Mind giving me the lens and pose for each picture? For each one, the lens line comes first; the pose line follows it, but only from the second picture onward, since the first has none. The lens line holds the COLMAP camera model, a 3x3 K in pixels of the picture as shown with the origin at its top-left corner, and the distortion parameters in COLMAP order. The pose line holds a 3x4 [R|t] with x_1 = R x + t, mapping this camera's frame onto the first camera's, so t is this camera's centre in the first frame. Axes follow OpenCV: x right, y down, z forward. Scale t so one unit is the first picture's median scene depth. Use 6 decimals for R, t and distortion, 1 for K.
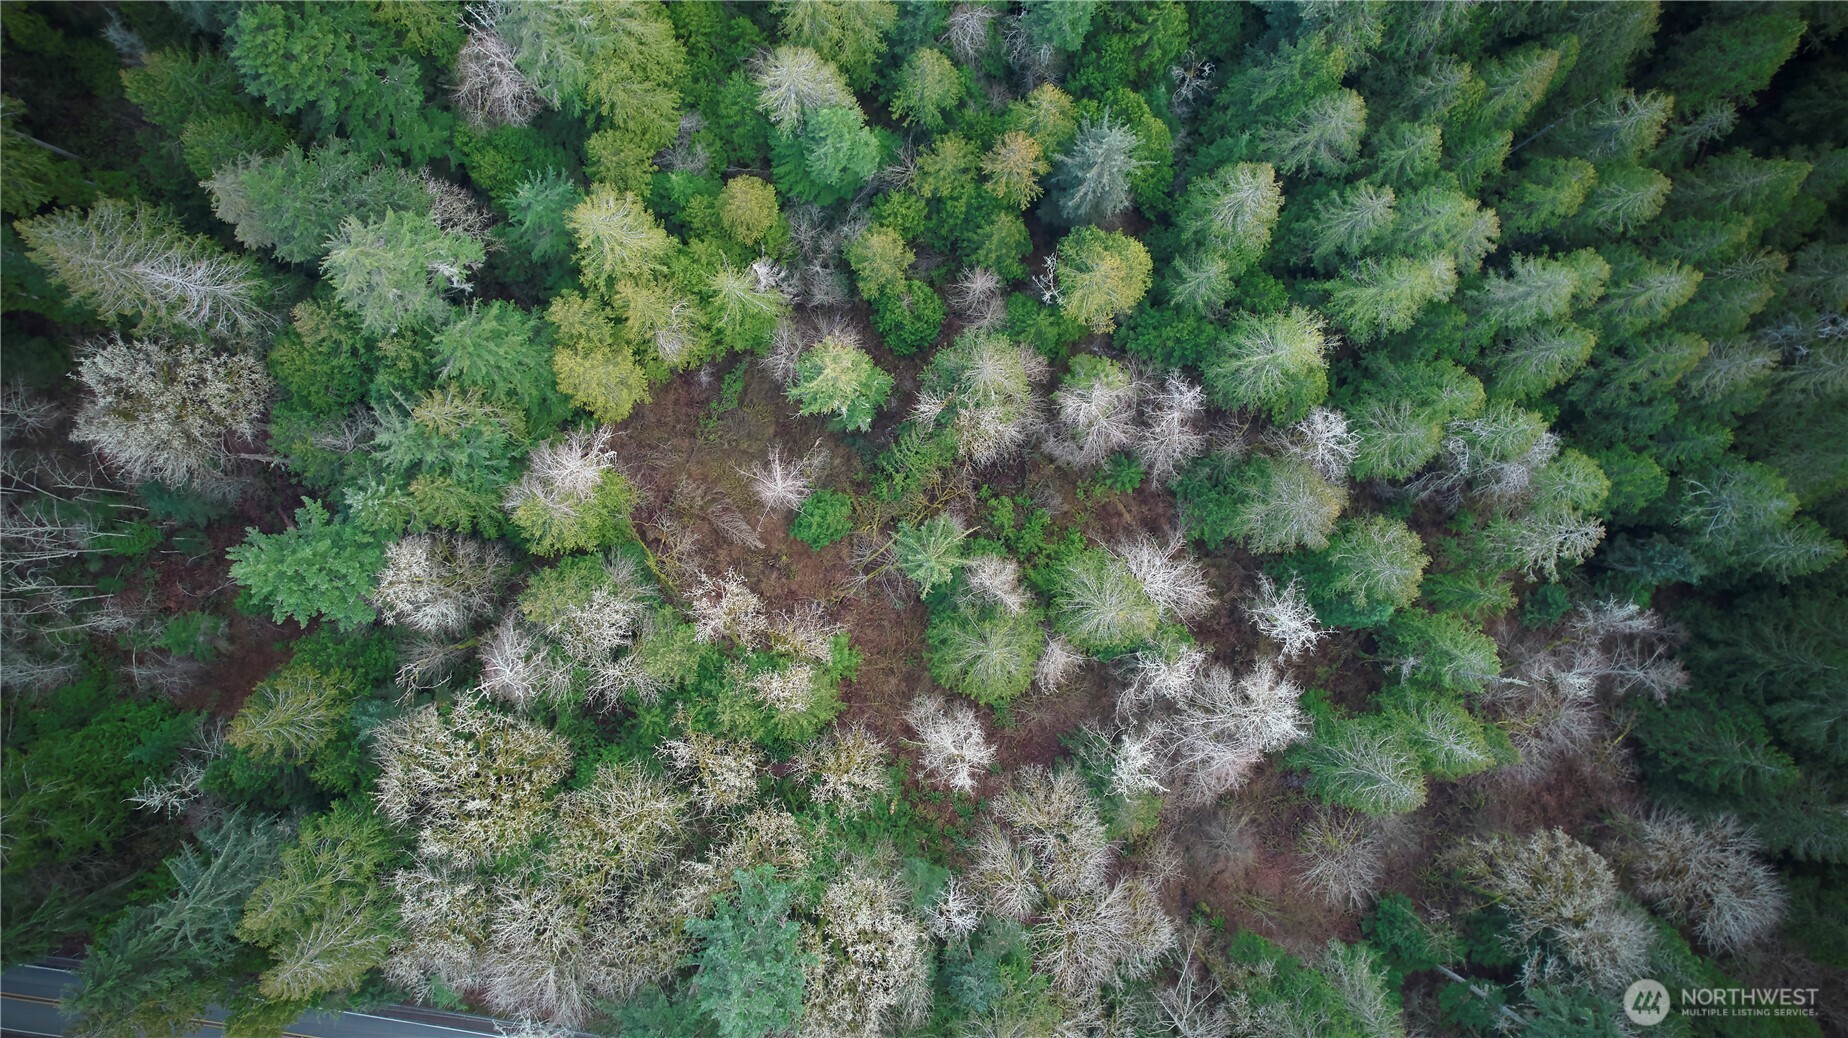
lens RADIAL K [[1180.1, 0, 934.8], [0, 1180.1, 528.0], [0, 0, 1]] dist [-0.080577, 0.074469]
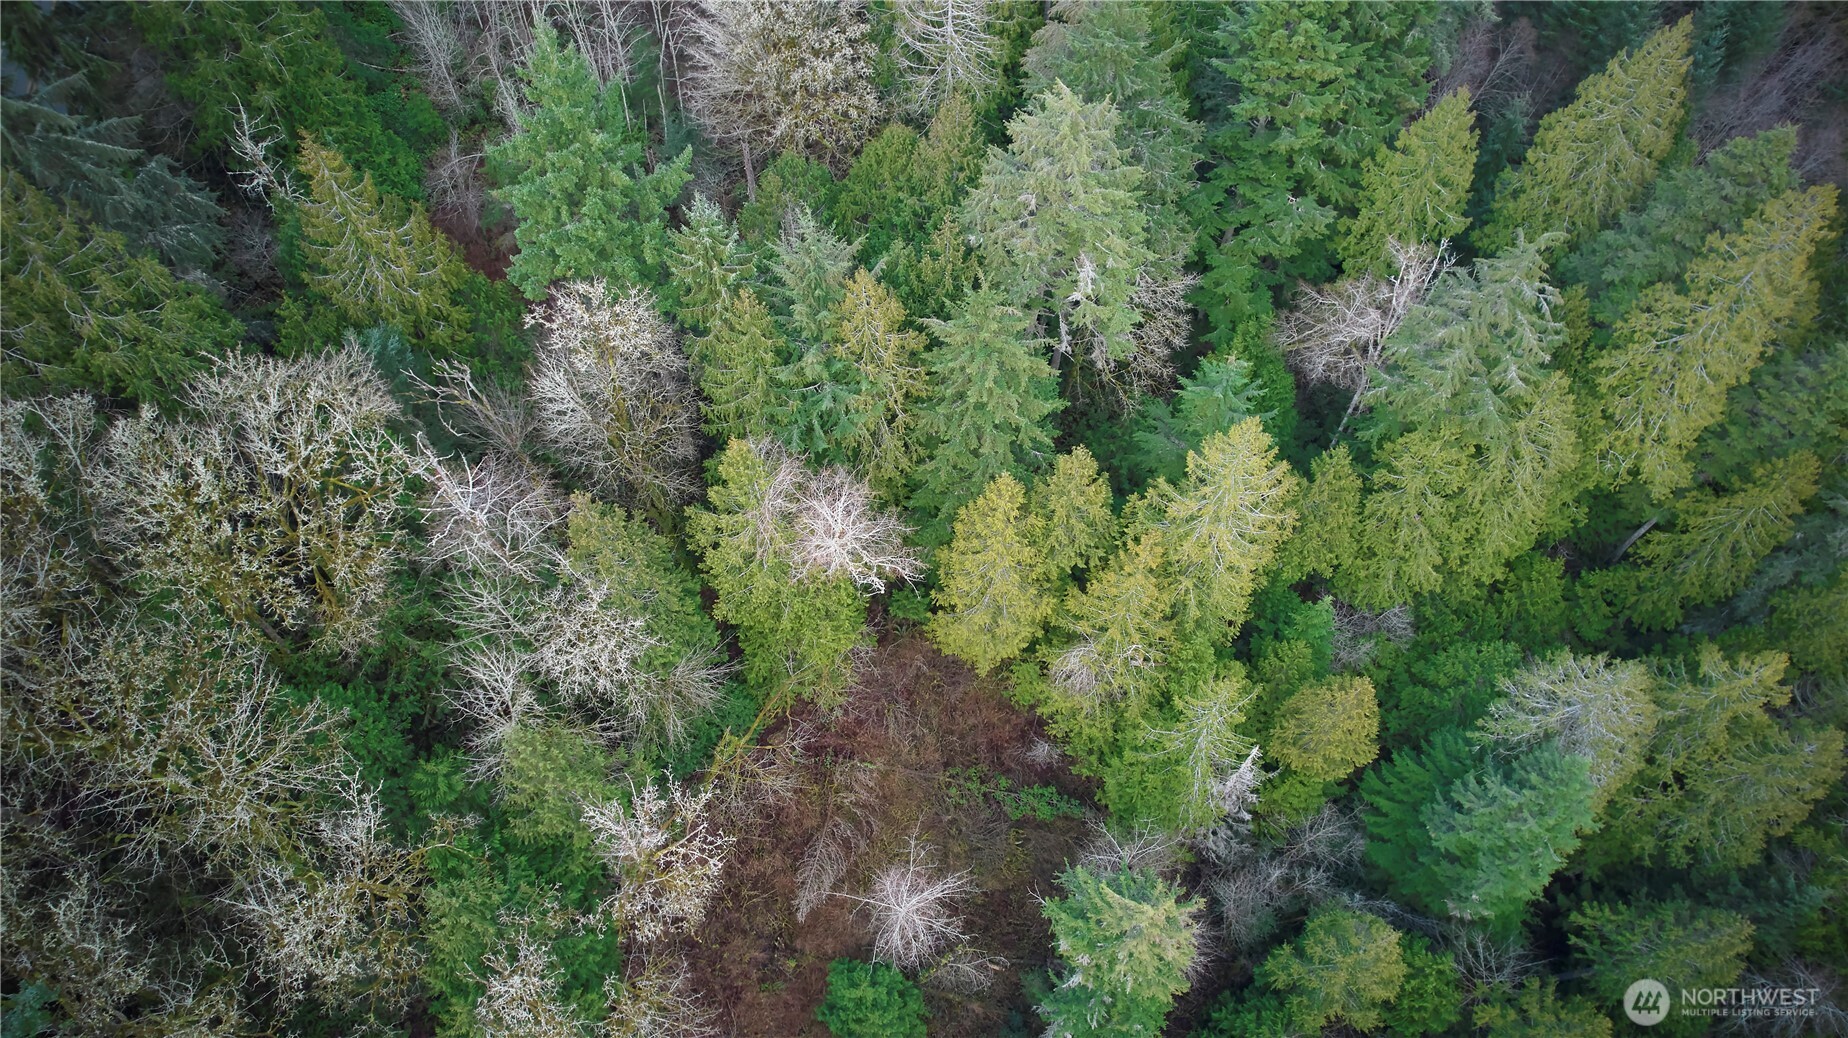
lens RADIAL K [[1180.1, 0, 934.8], [0, 1180.1, 528.0], [0, 0, 1]] dist [-0.080577, 0.074469]
pose [[0.285593, 0.825145, -0.487414, -0.005219], [-0.958258, 0.238809, -0.157197, -0.003538], [-0.013312, 0.511963, 0.858904, 0.451556]]
